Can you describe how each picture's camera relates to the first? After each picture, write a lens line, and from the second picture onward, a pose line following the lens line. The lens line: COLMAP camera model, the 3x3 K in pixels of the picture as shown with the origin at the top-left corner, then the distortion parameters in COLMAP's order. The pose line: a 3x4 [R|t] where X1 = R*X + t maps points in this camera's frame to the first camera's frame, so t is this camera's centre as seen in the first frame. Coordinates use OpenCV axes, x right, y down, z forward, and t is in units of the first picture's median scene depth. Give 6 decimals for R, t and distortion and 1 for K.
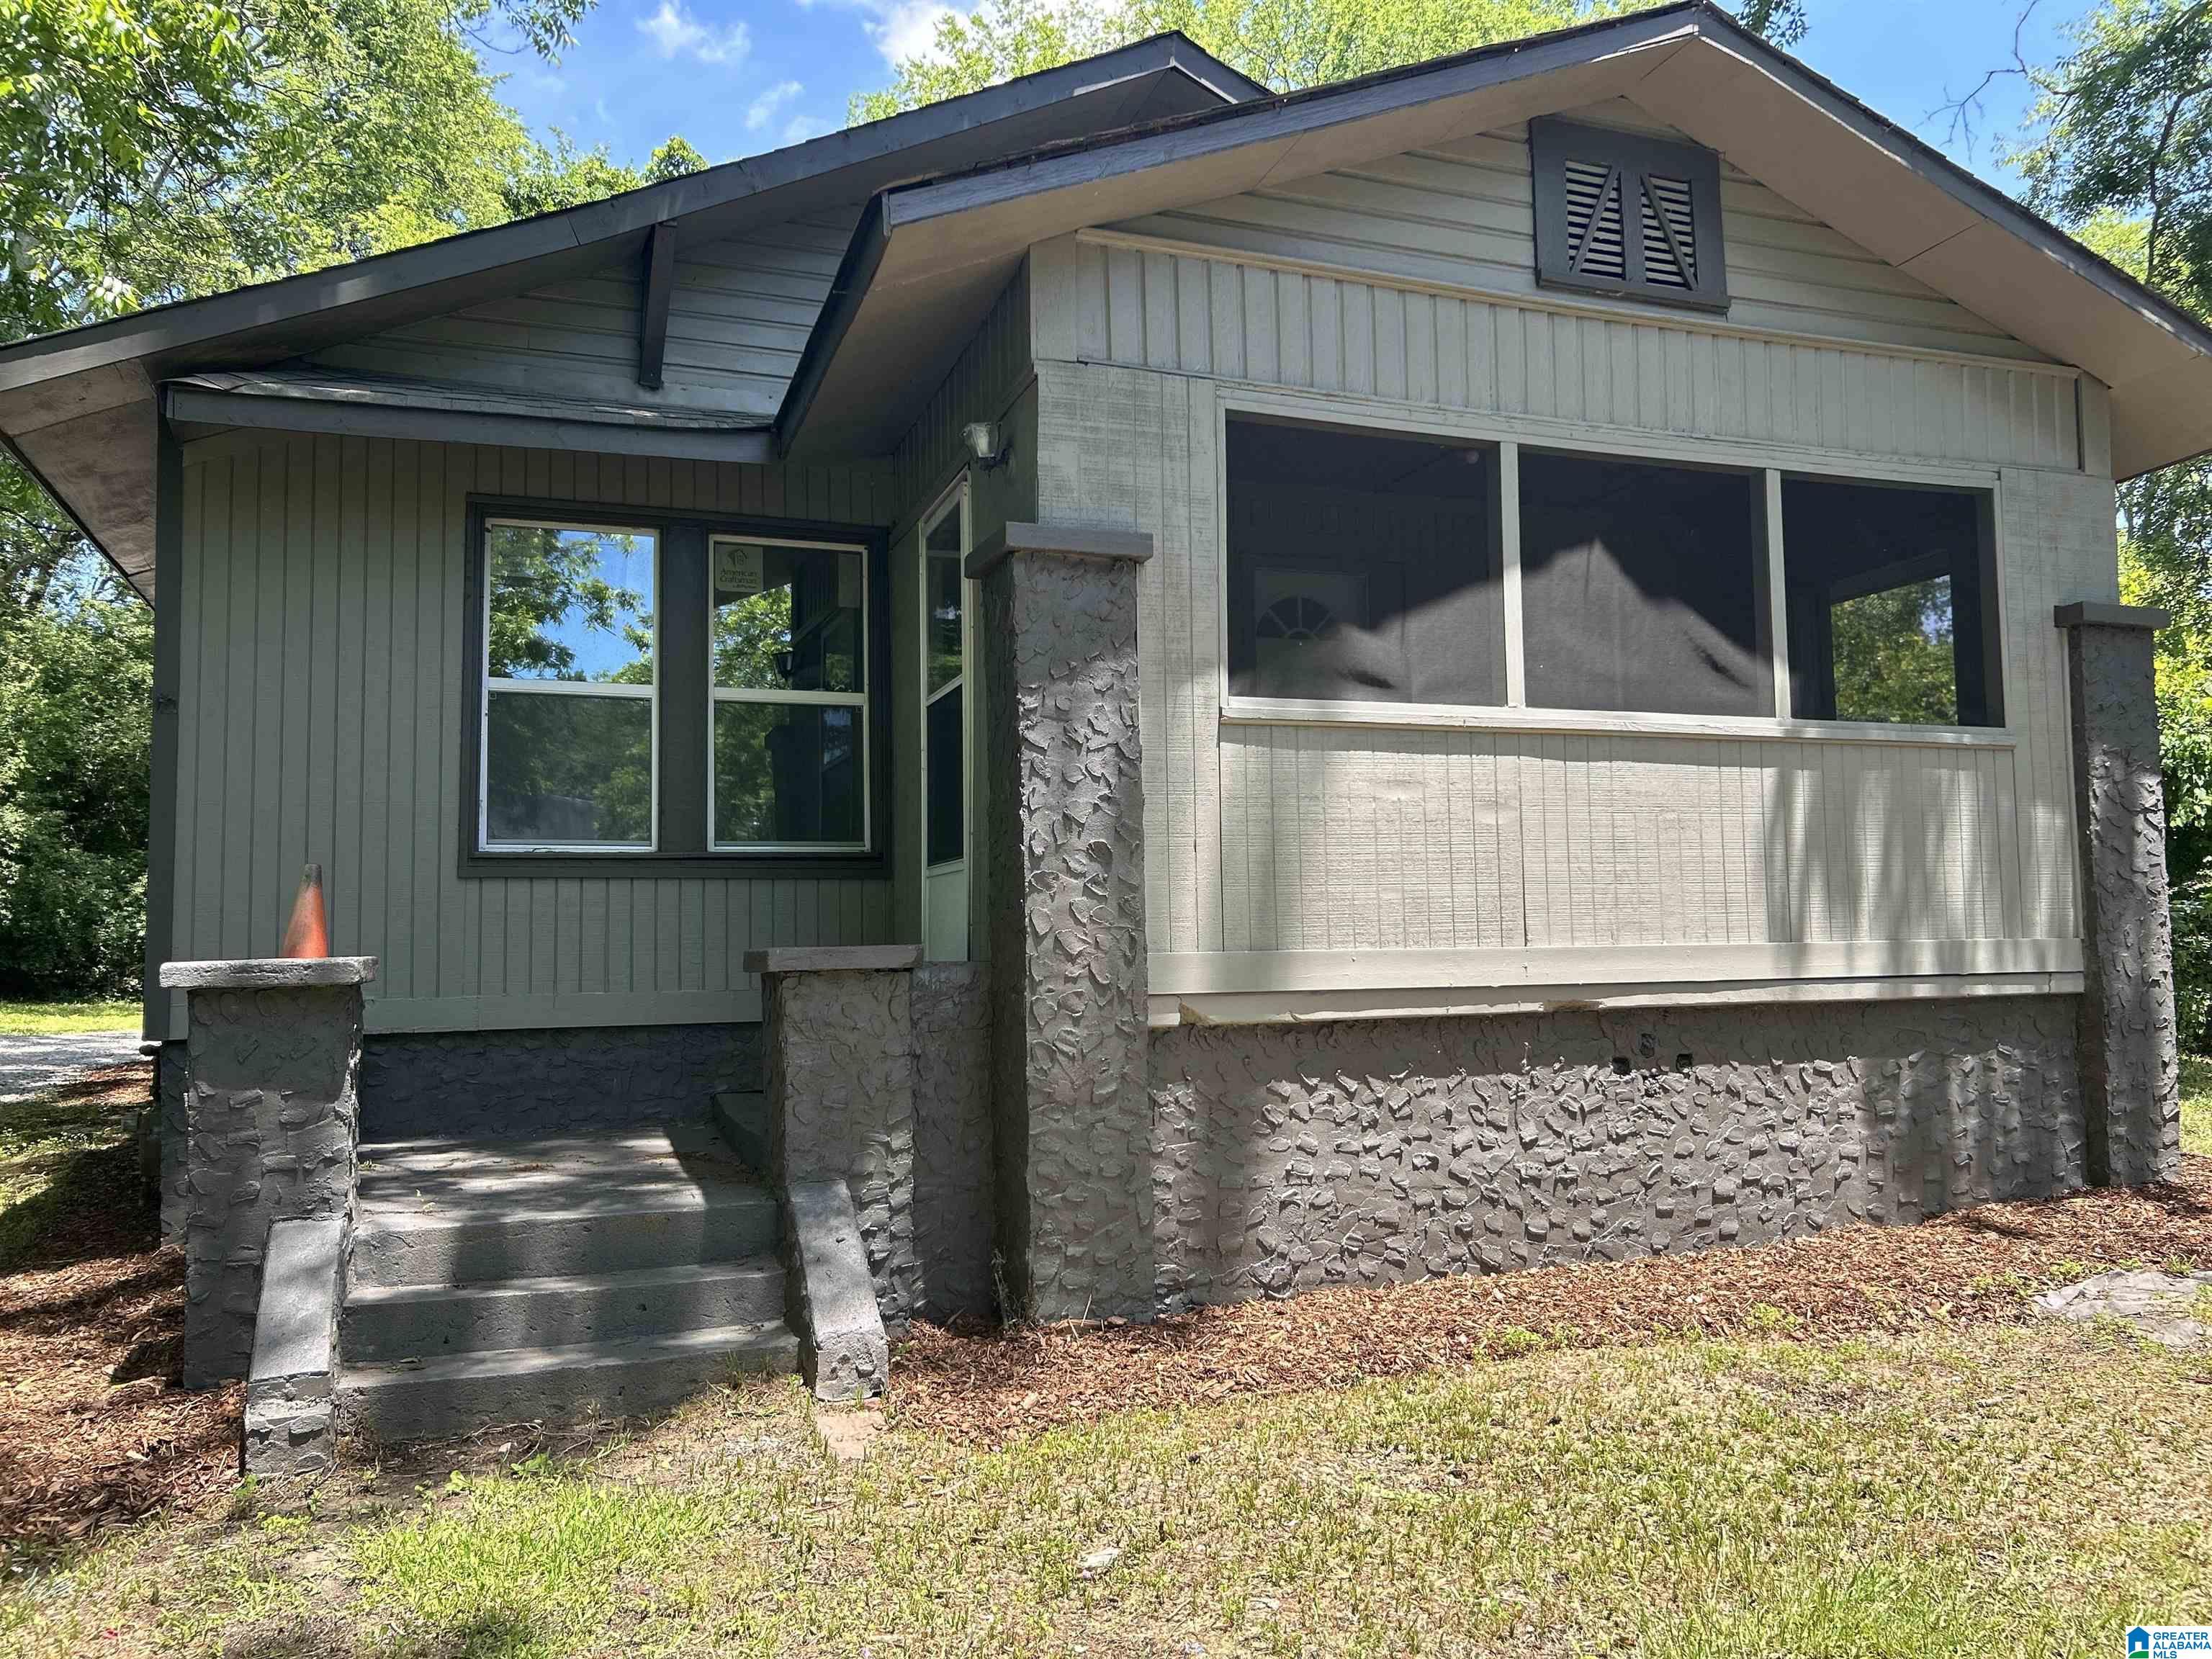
lens RADIAL K [[1704.0, 0, 1106.3], [0, 1704.0, 825.4], [0, 0, 1]] dist [0.019242, -0.006622]
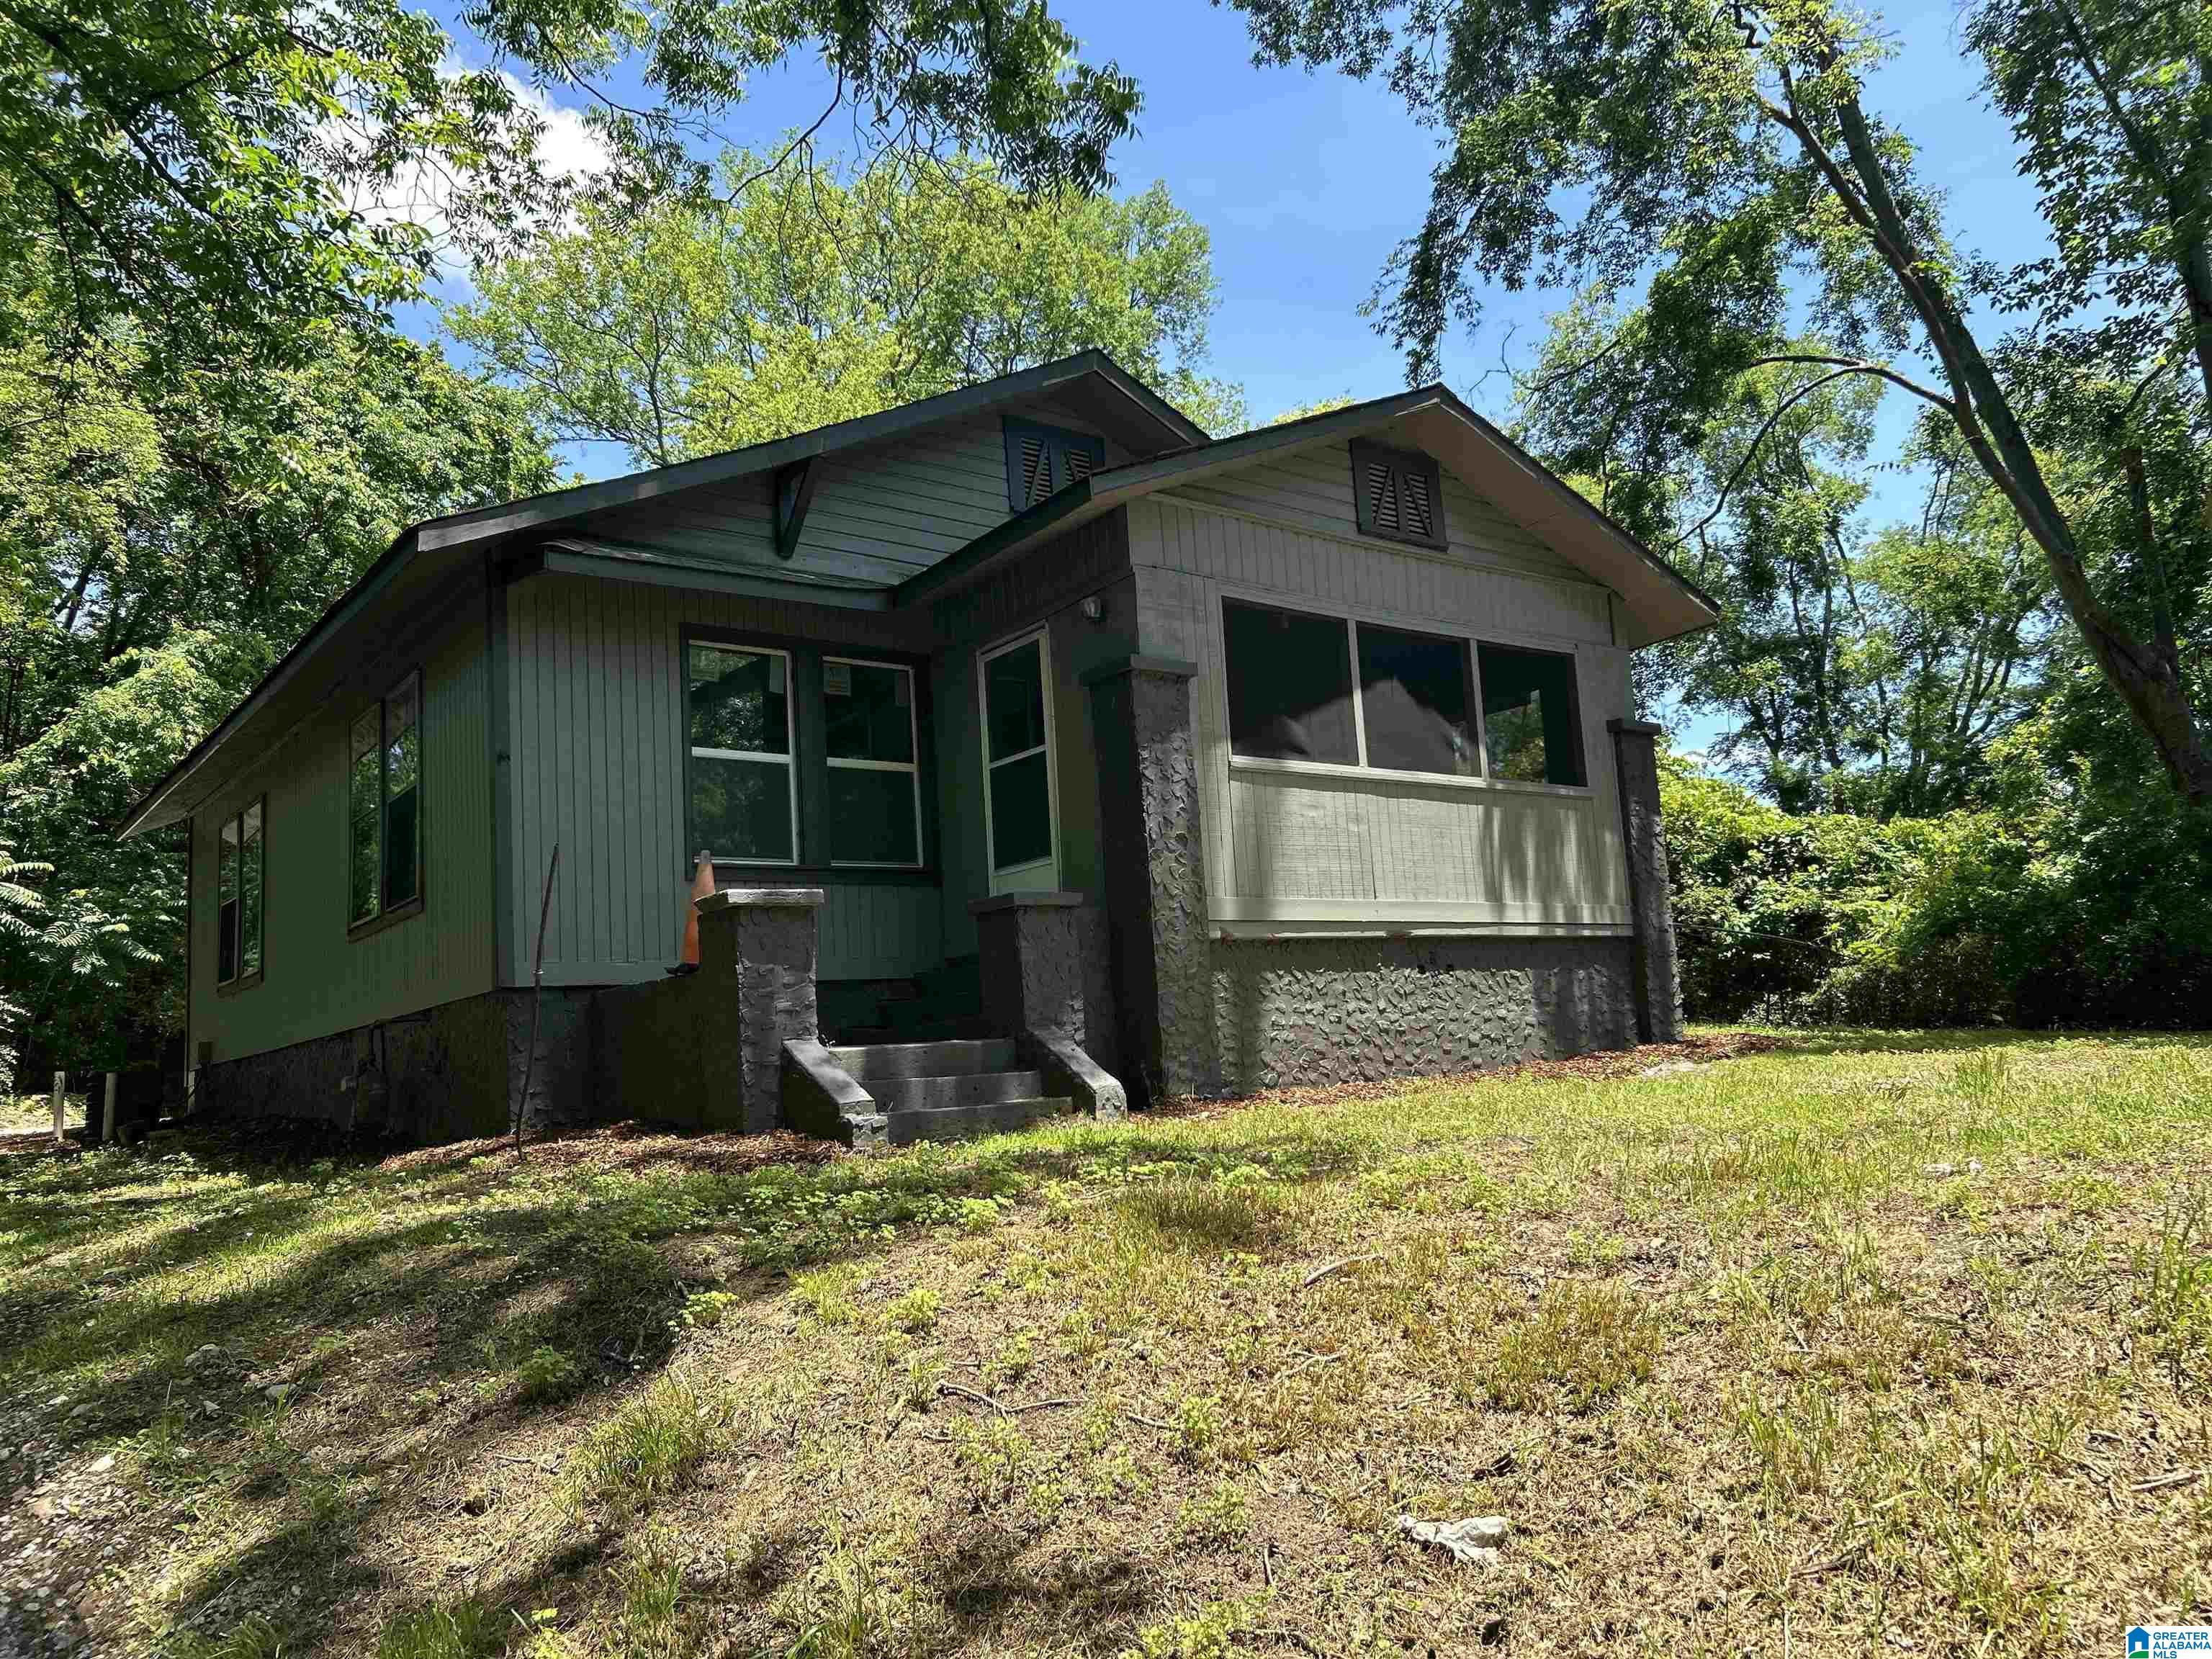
lens RADIAL K [[1659.0, 0, 1139.1], [0, 1659.0, 830.9], [0, 0, 1]] dist [0.078641, -0.070421]
pose [[0.950945, 0.000257, 0.309361, -0.517479], [0.023578, 0.997031, -0.073302, 0.118668], [-0.308461, 0.077000, 0.948115, -0.563671]]
